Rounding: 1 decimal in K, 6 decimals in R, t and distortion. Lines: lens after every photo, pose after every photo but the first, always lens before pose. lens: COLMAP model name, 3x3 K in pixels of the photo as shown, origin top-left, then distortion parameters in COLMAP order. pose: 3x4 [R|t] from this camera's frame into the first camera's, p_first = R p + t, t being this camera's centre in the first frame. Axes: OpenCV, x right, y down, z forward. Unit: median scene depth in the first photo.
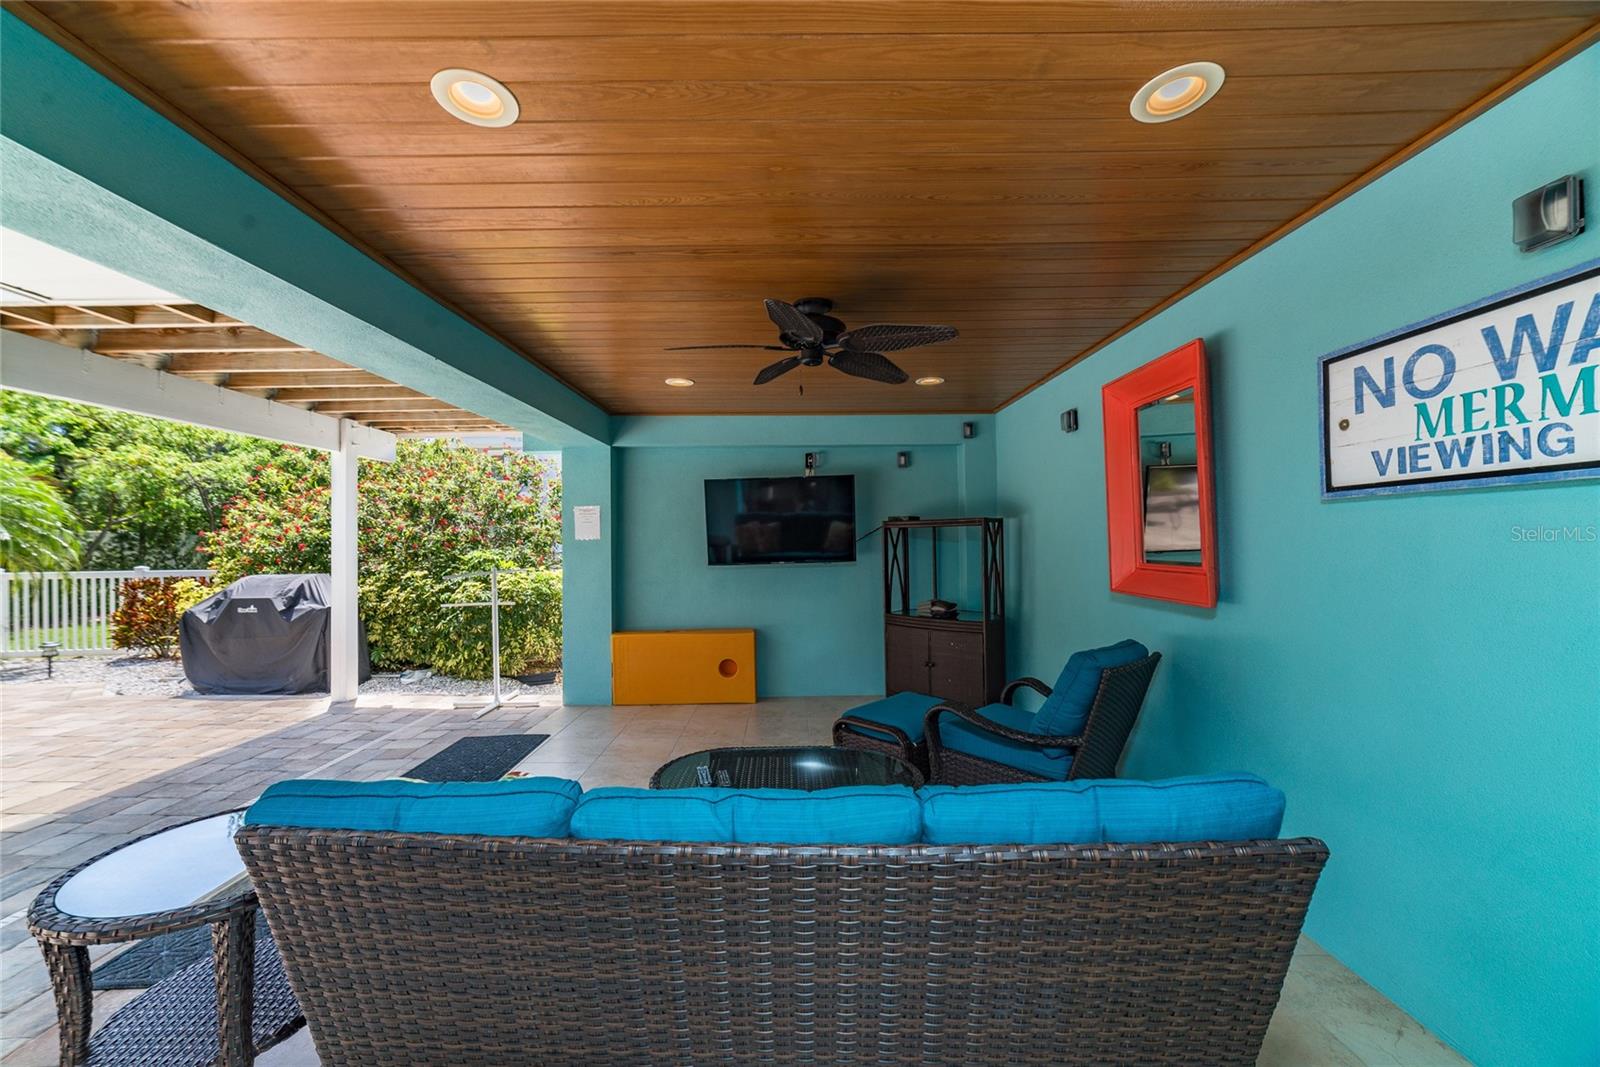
lens RADIAL K [[610.3, 0, 786.4], [0, 610.3, 531.9], [0, 0, 1]] dist [-0.026476, 0.010364]
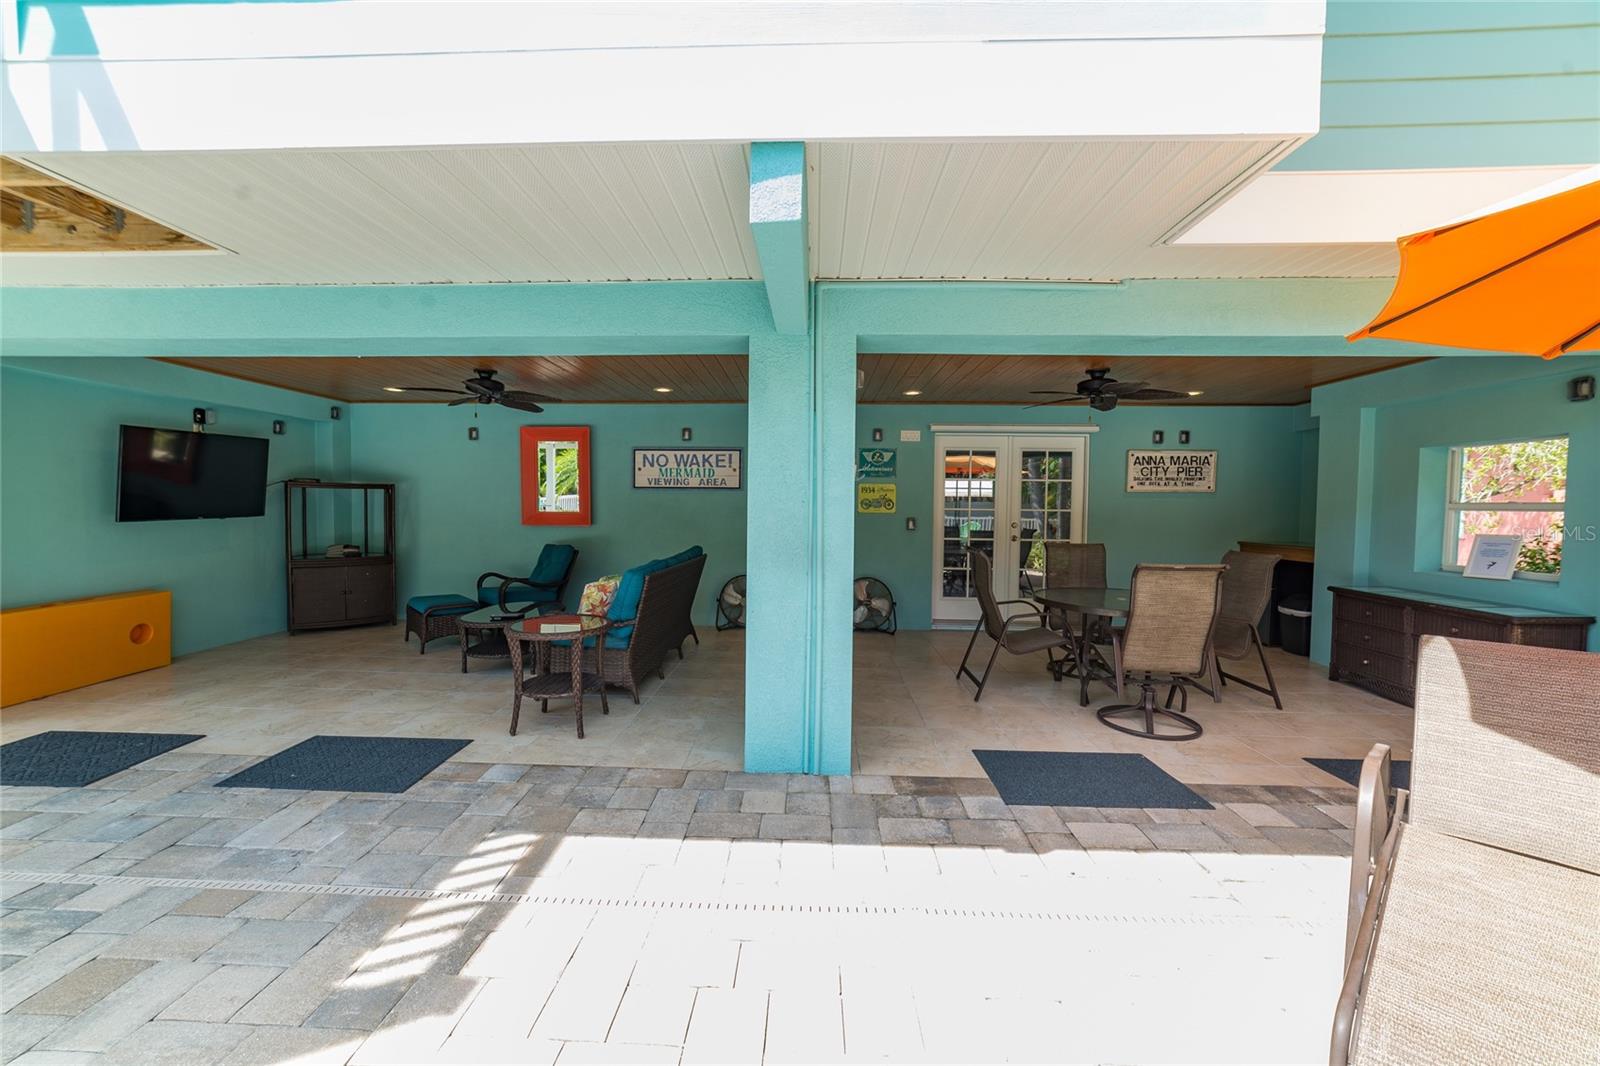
lens RADIAL K [[629.2, 0, 786.5], [0, 629.2, 528.8], [0, 0, 1]] dist [-0.025469, 0.006141]
pose [[0.033194, -0.027687, 0.999065, -1.090560], [-0.024405, 0.999296, 0.028504, 0.017407], [-0.999151, -0.025329, 0.032495, 0.007497]]
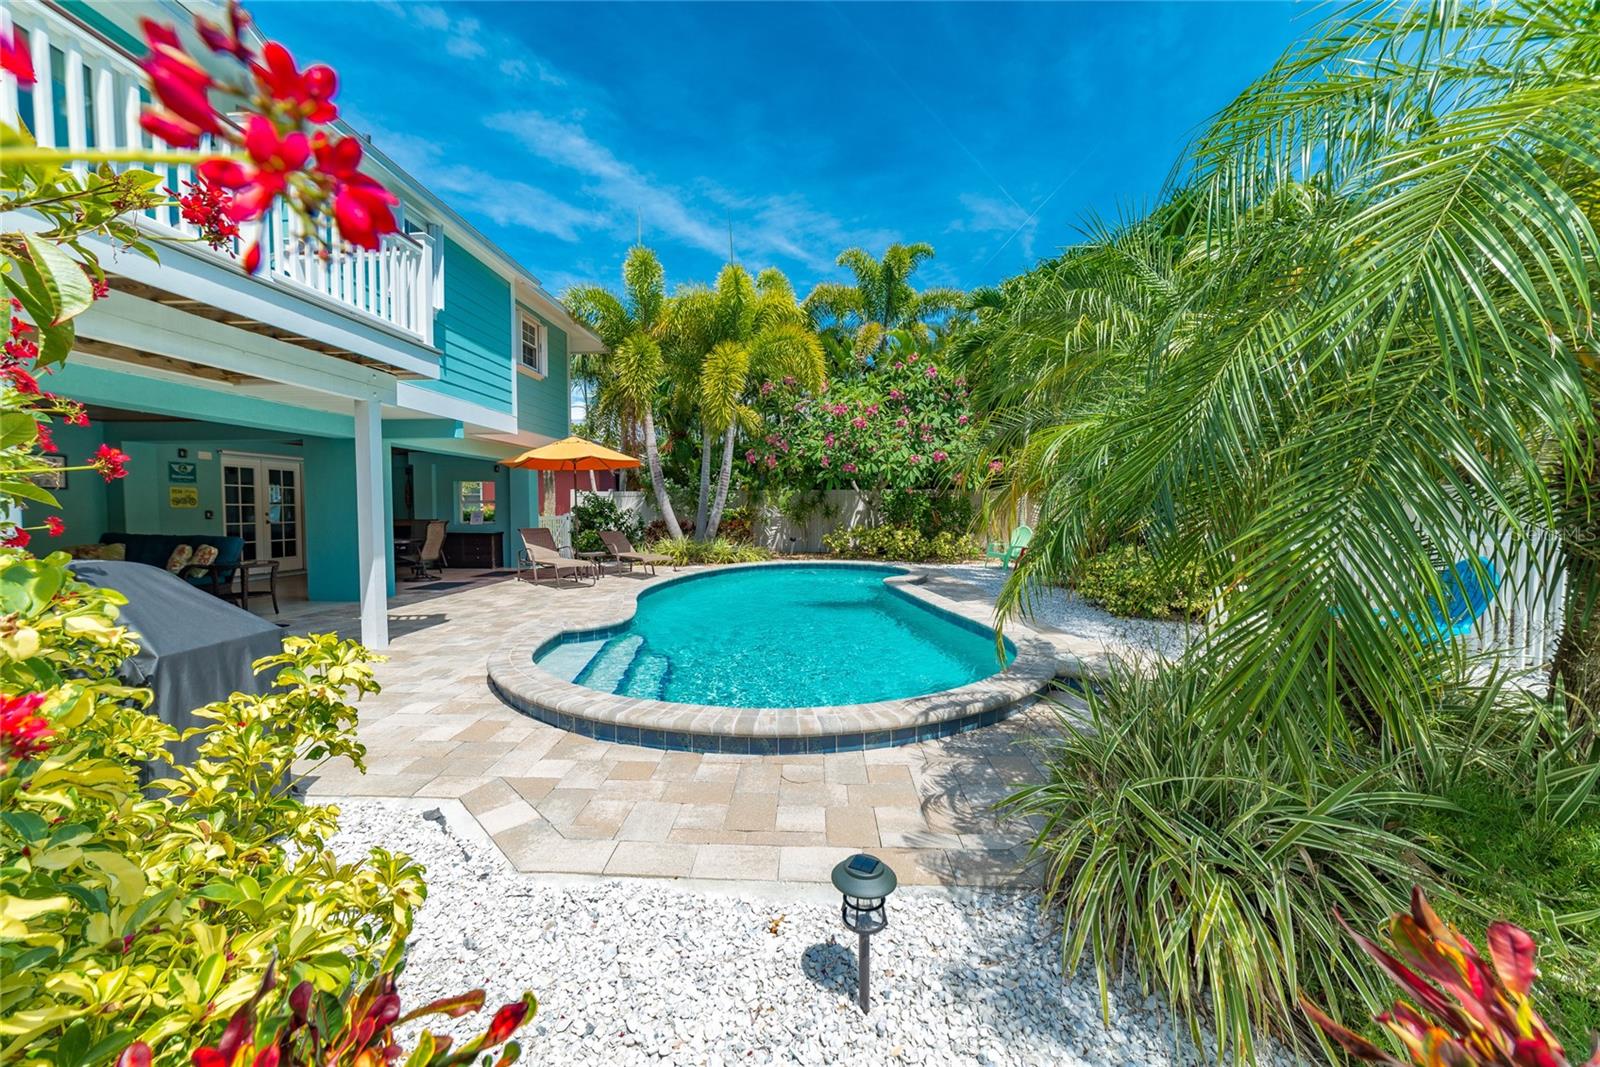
lens RADIAL K [[610.3, 0, 786.4], [0, 610.3, 531.9], [0, 0, 1]] dist [-0.026476, 0.010364]
pose [[-0.998776, 0.009719, 0.048504, -1.715837], [0.011049, 0.999568, 0.027225, 0.065614], [-0.048218, 0.027728, -0.998452, 1.744071]]
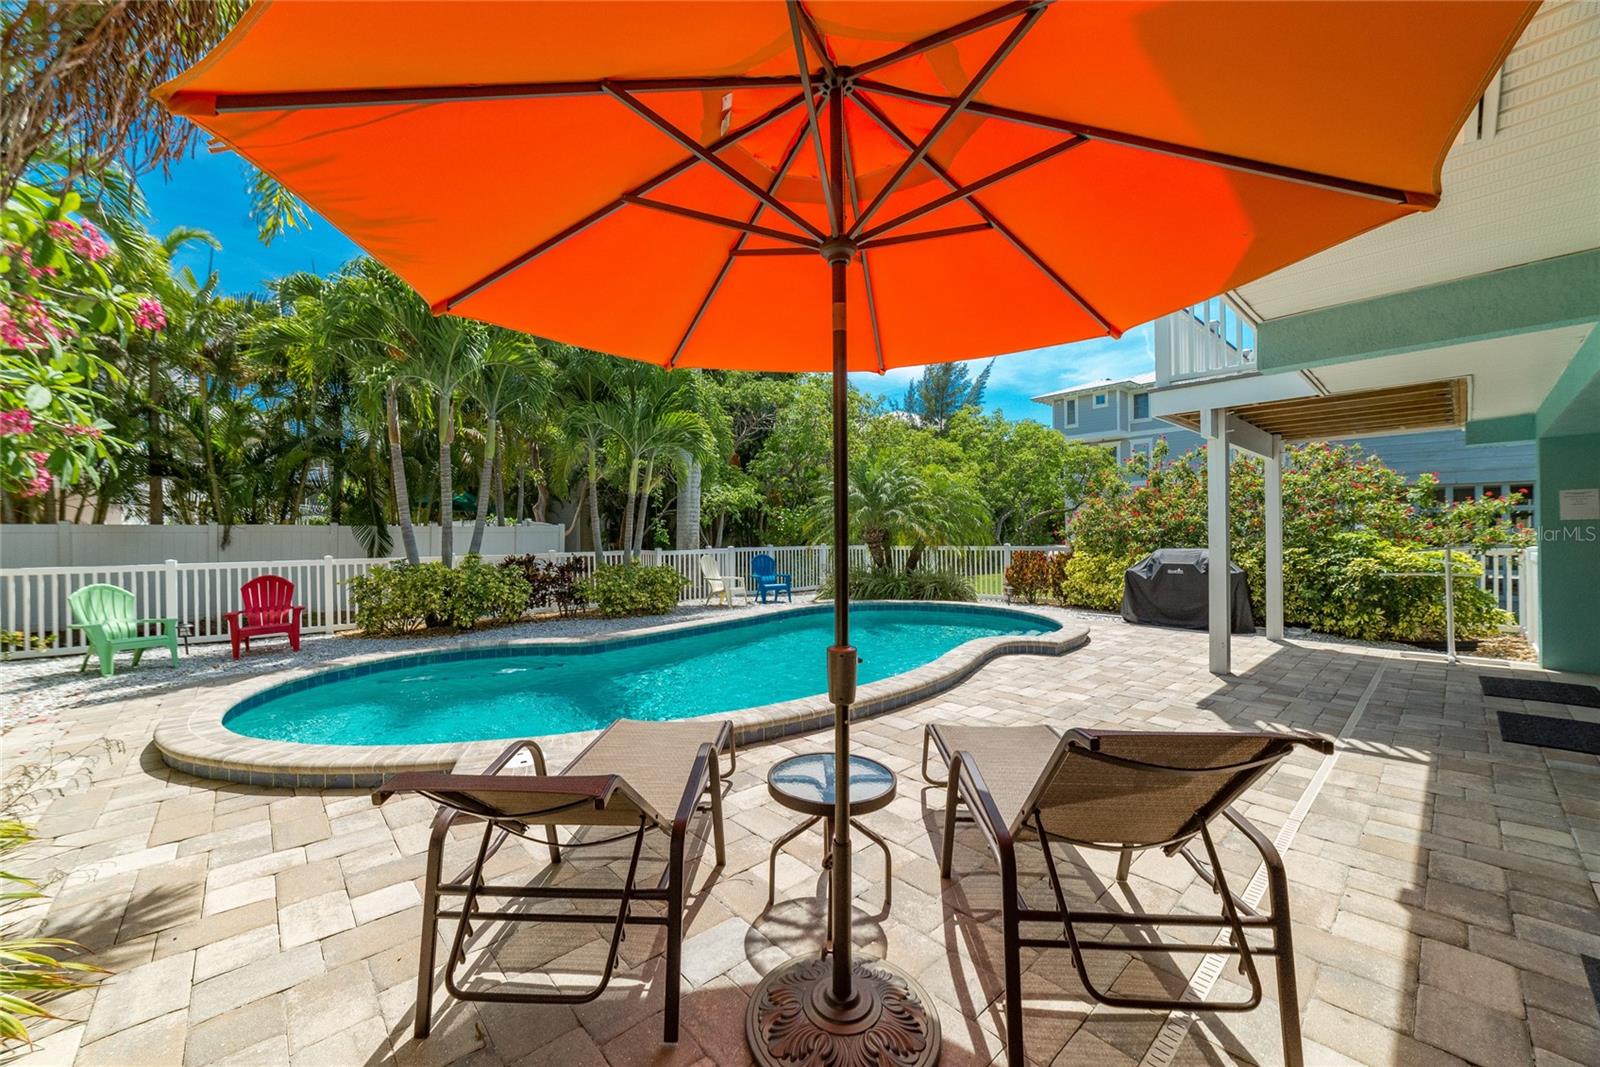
lens RADIAL K [[612.8, 0, 784.8], [0, 612.8, 529.6], [0, 0, 1]] dist [-0.024767, 0.010344]
pose [[0.667561, -0.001568, -0.744553, -0.525387], [0.012507, 0.999880, 0.009109, 0.001826], [0.744450, -0.015393, 0.667501, -0.871054]]
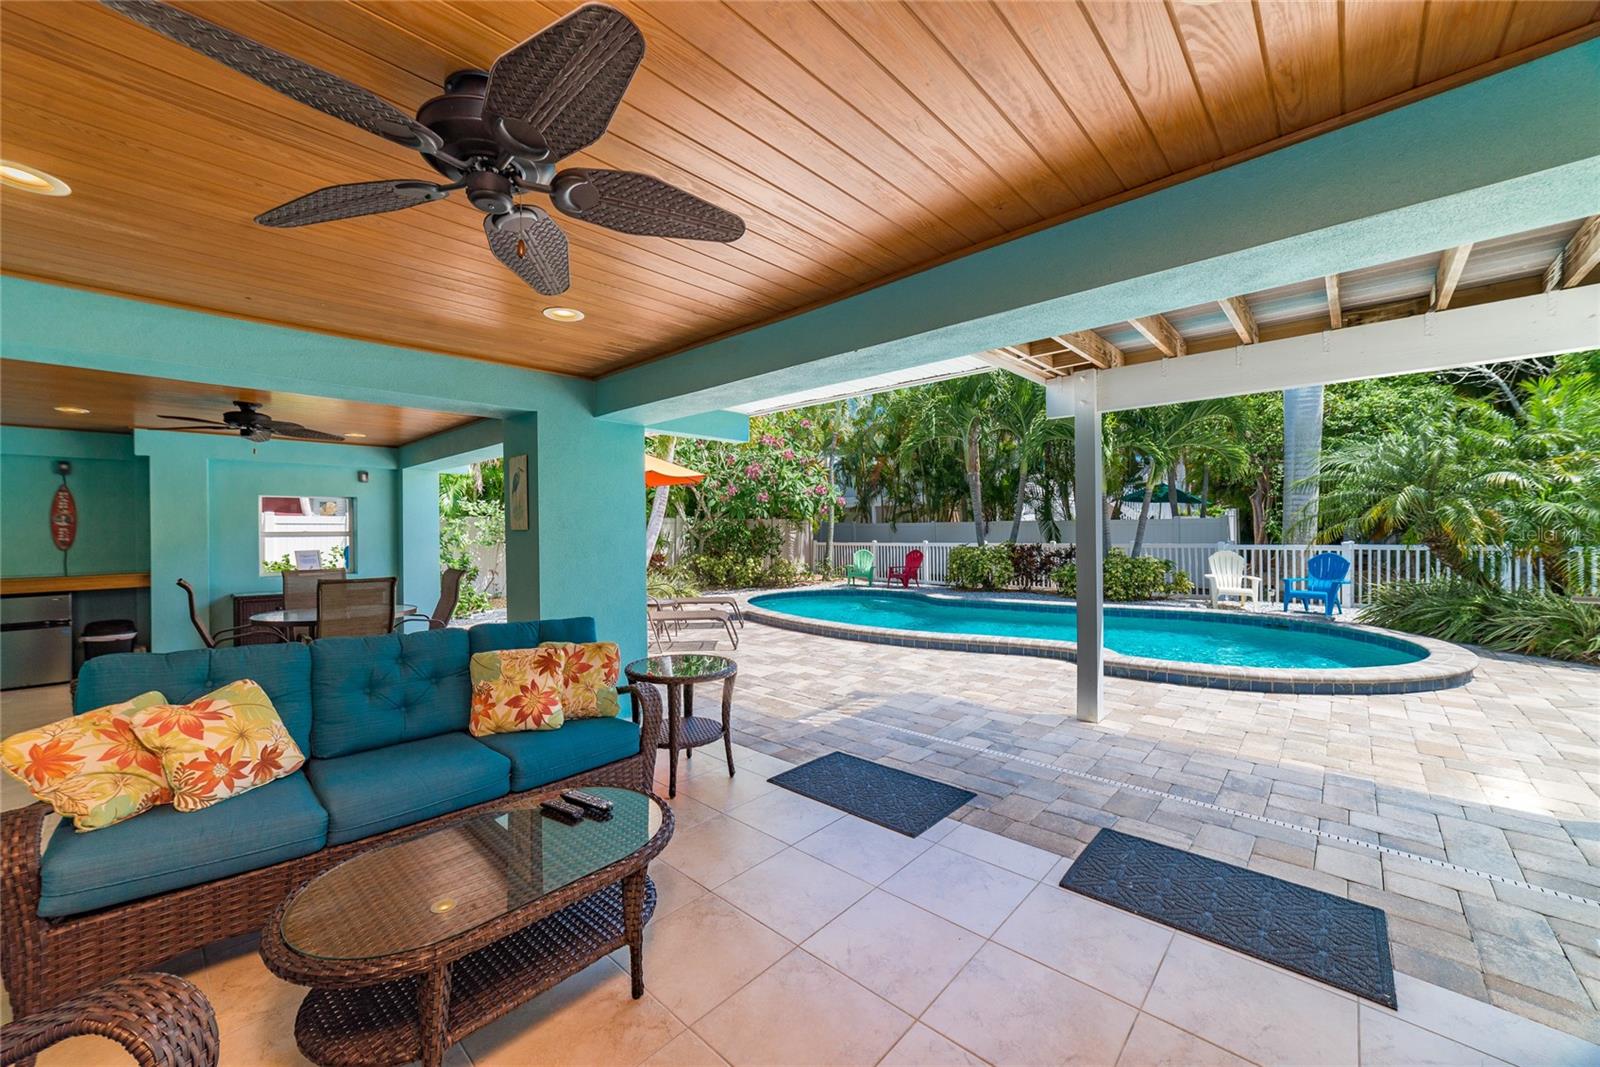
lens RADIAL K [[610.3, 0, 786.4], [0, 610.3, 531.9], [0, 0, 1]] dist [-0.026476, 0.010364]
pose [[-0.681075, 0.018242, -0.731986, 0.152801], [0.026857, 0.999639, -0.000076, 0.011274], [0.731721, -0.019710, -0.681319, 0.920119]]
